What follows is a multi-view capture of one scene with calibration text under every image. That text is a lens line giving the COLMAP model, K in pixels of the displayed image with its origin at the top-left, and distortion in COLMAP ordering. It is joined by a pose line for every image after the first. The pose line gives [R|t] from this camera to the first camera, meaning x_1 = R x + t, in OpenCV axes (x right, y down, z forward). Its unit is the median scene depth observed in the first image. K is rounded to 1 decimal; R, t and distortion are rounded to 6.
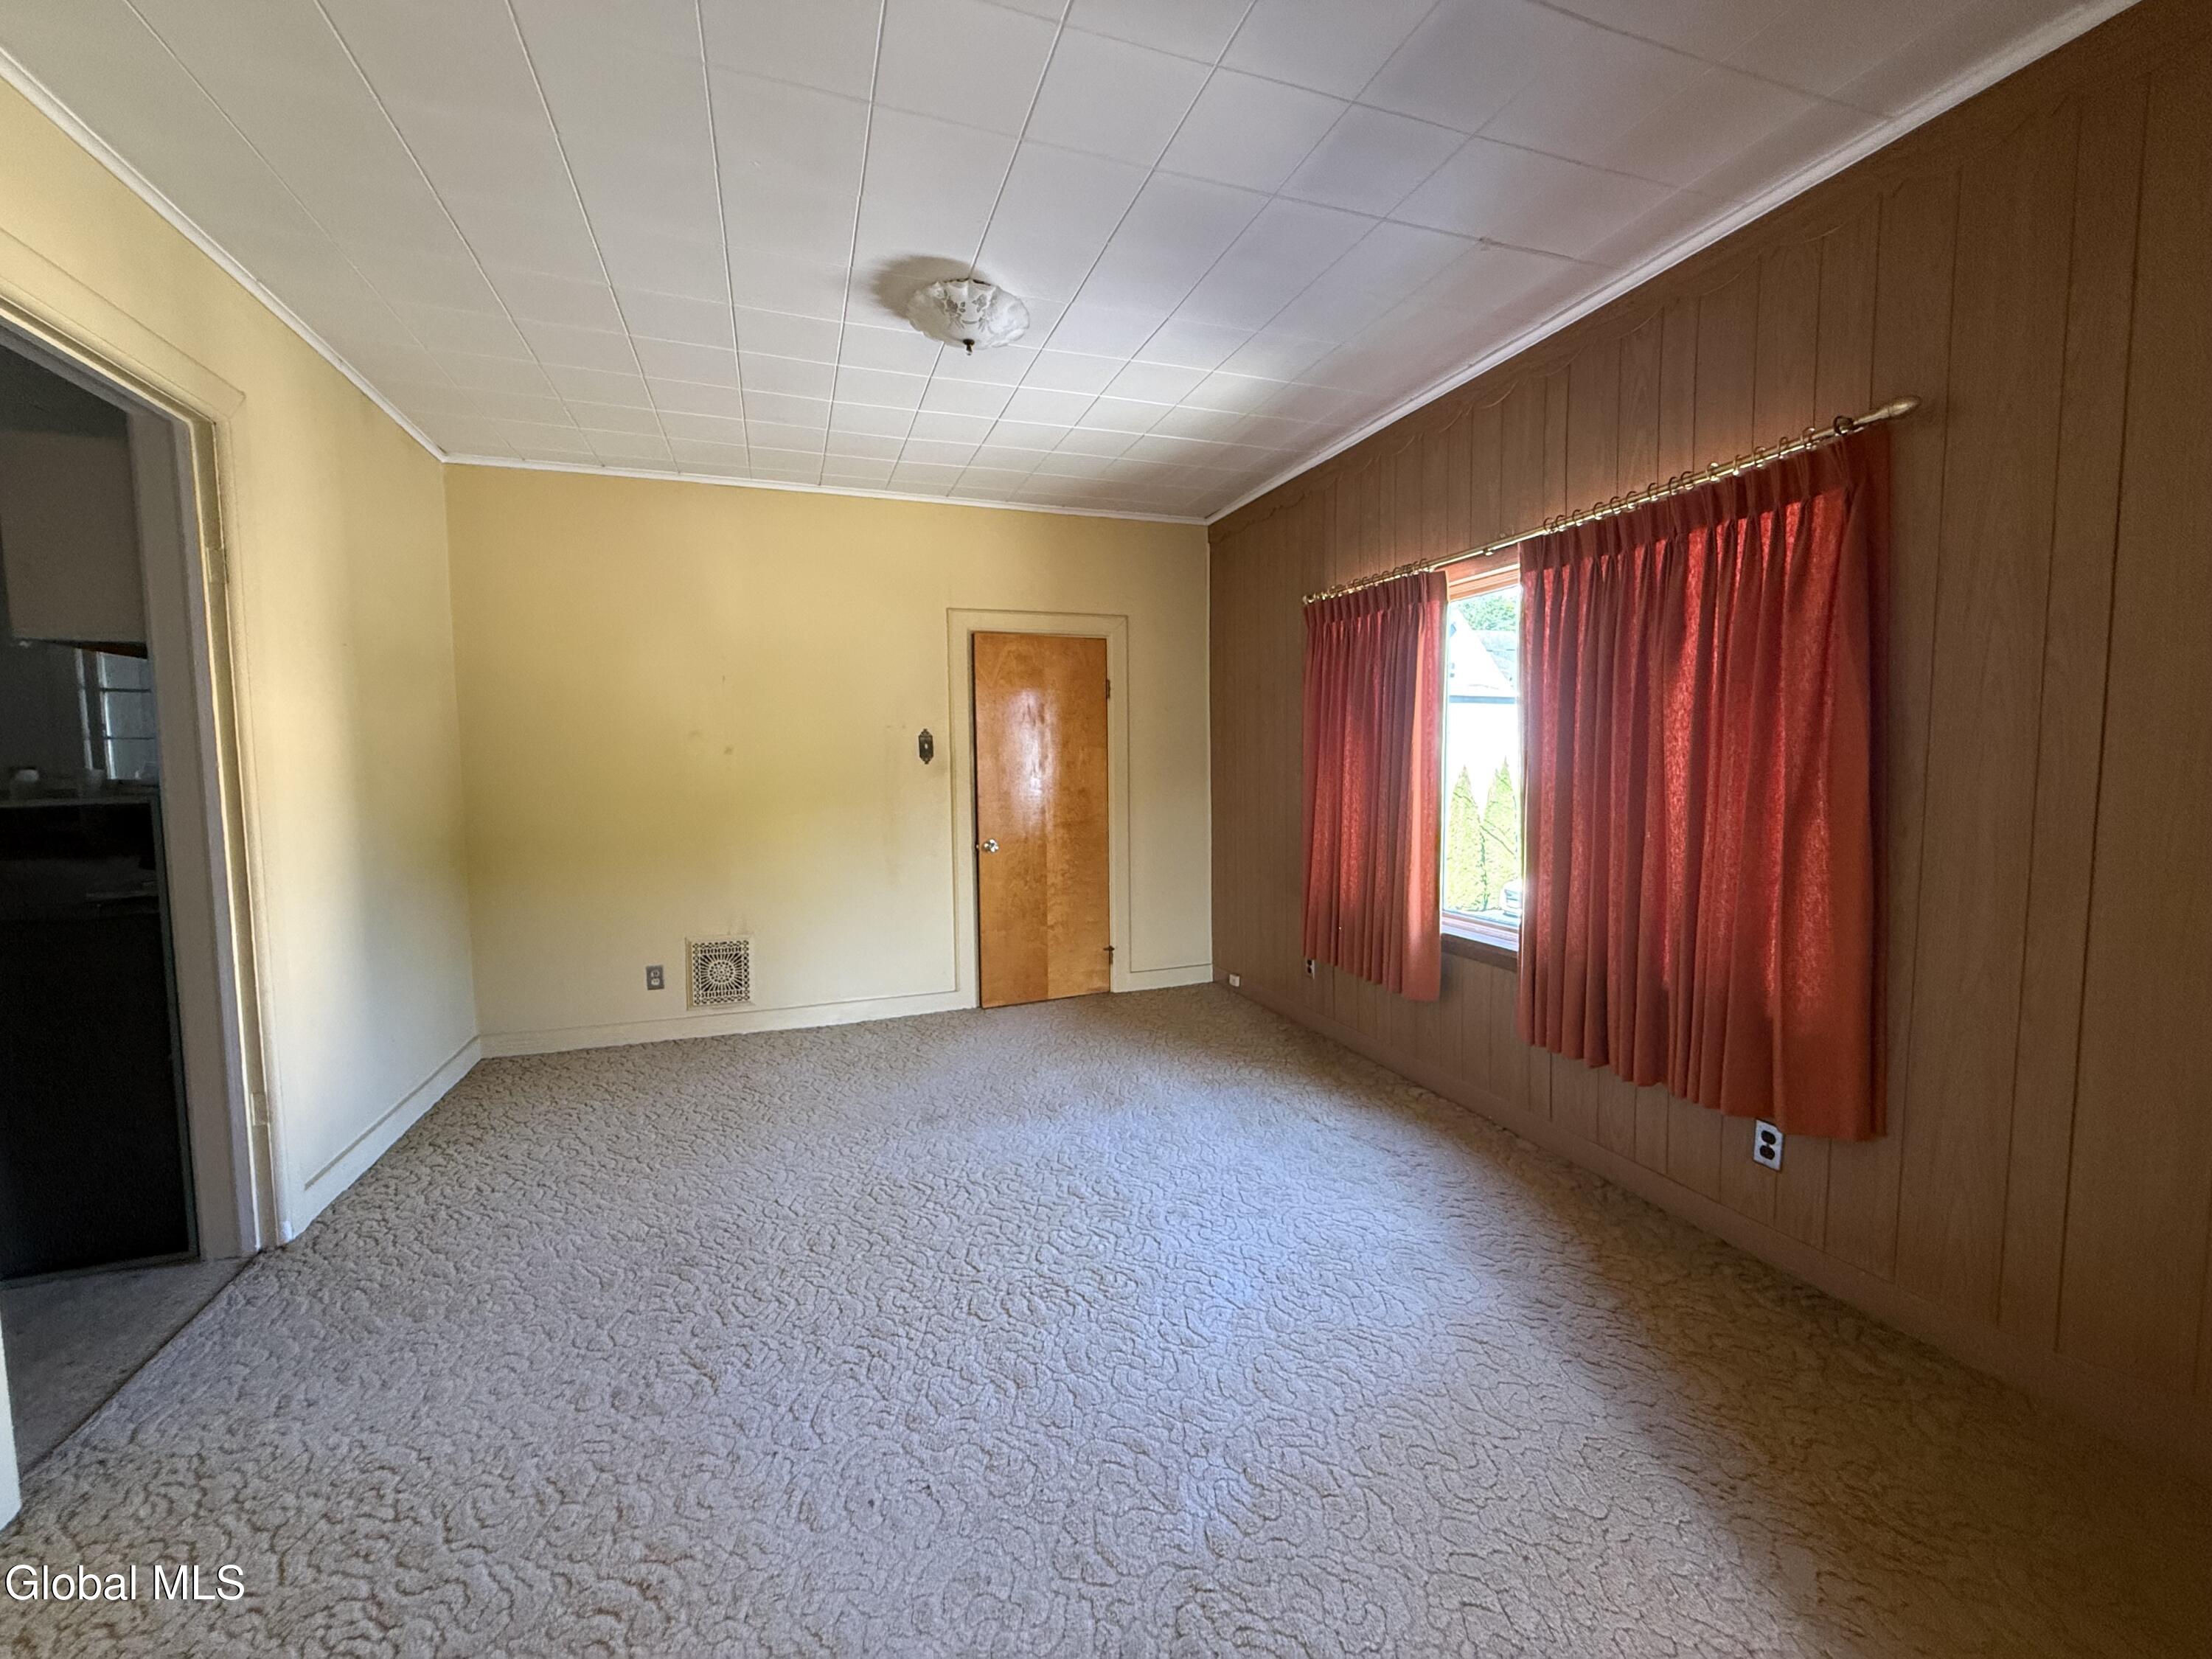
lens RADIAL K [[886.5, 0, 1098.5], [0, 886.5, 833.2], [0, 0, 1]] dist [-0.001007, 0.001269]
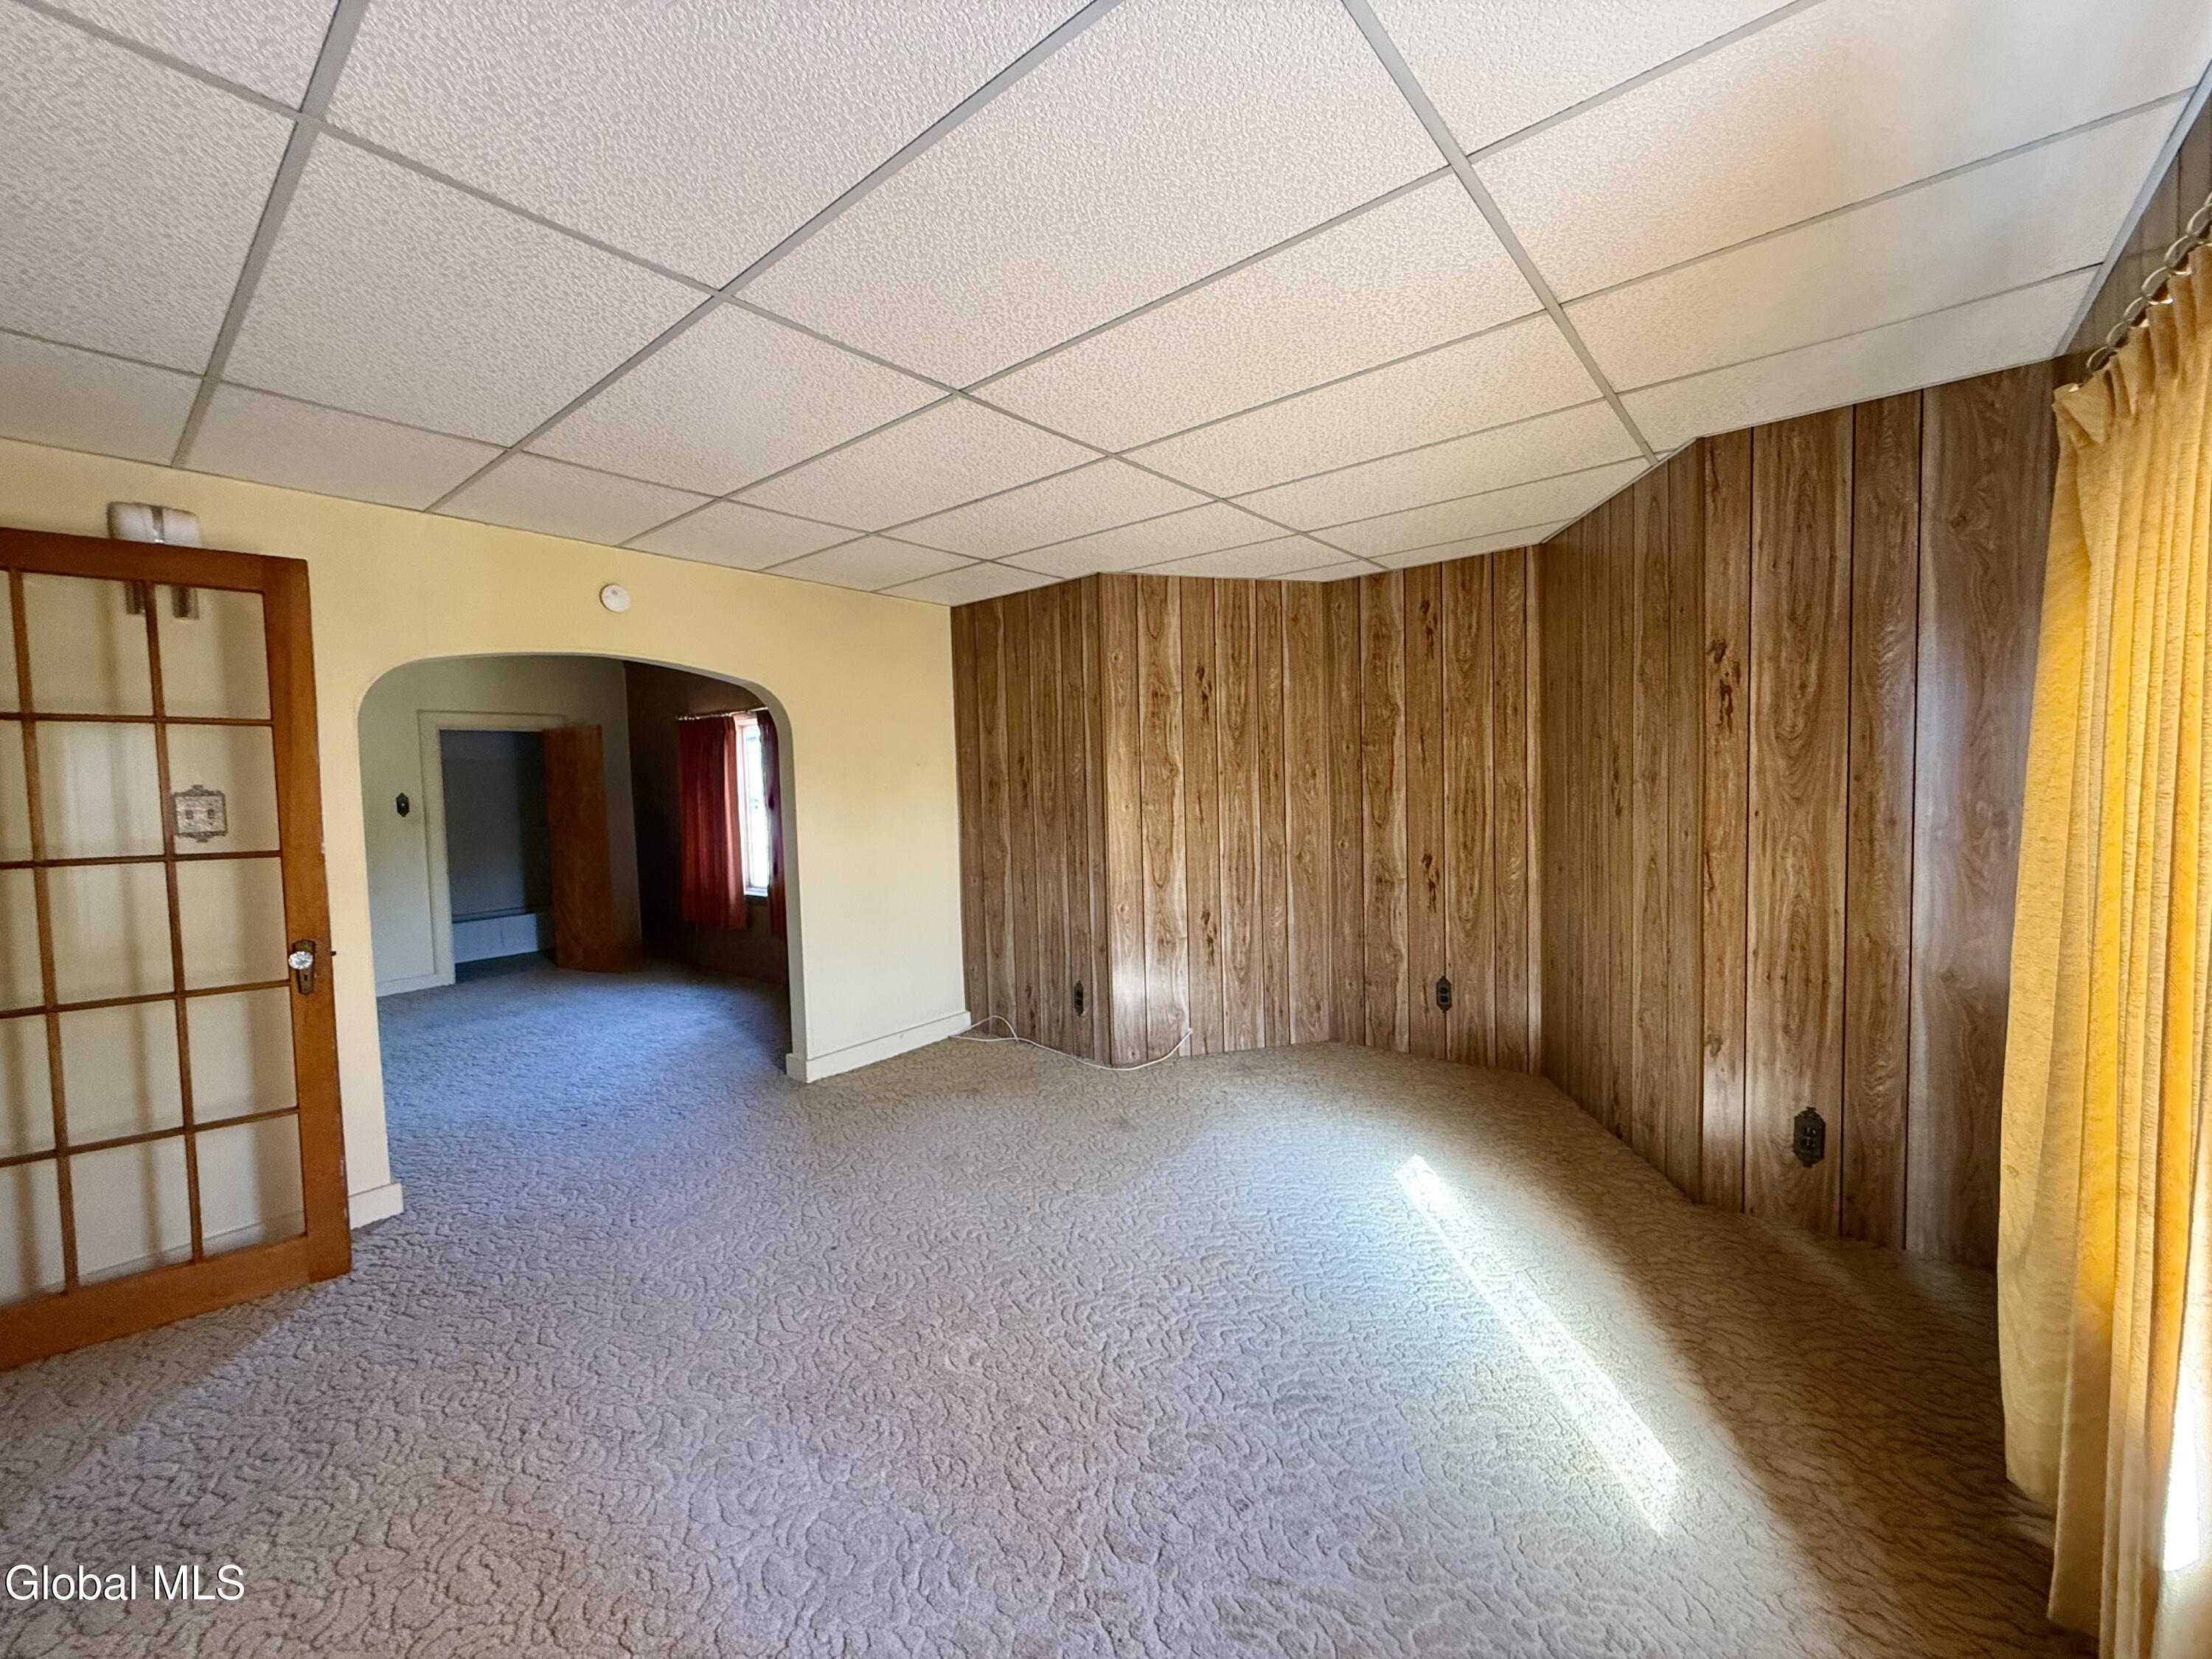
lens RADIAL K [[886.5, 0, 1117.5], [0, 886.5, 828.7], [0, 0, 1]] dist [-0.001007, 0.001269]
pose [[0.850834, -0.035931, 0.524205, 0.040557], [0.052342, 0.998493, -0.016517, 0.026816], [-0.522821, 0.041491, 0.851432, -0.858967]]
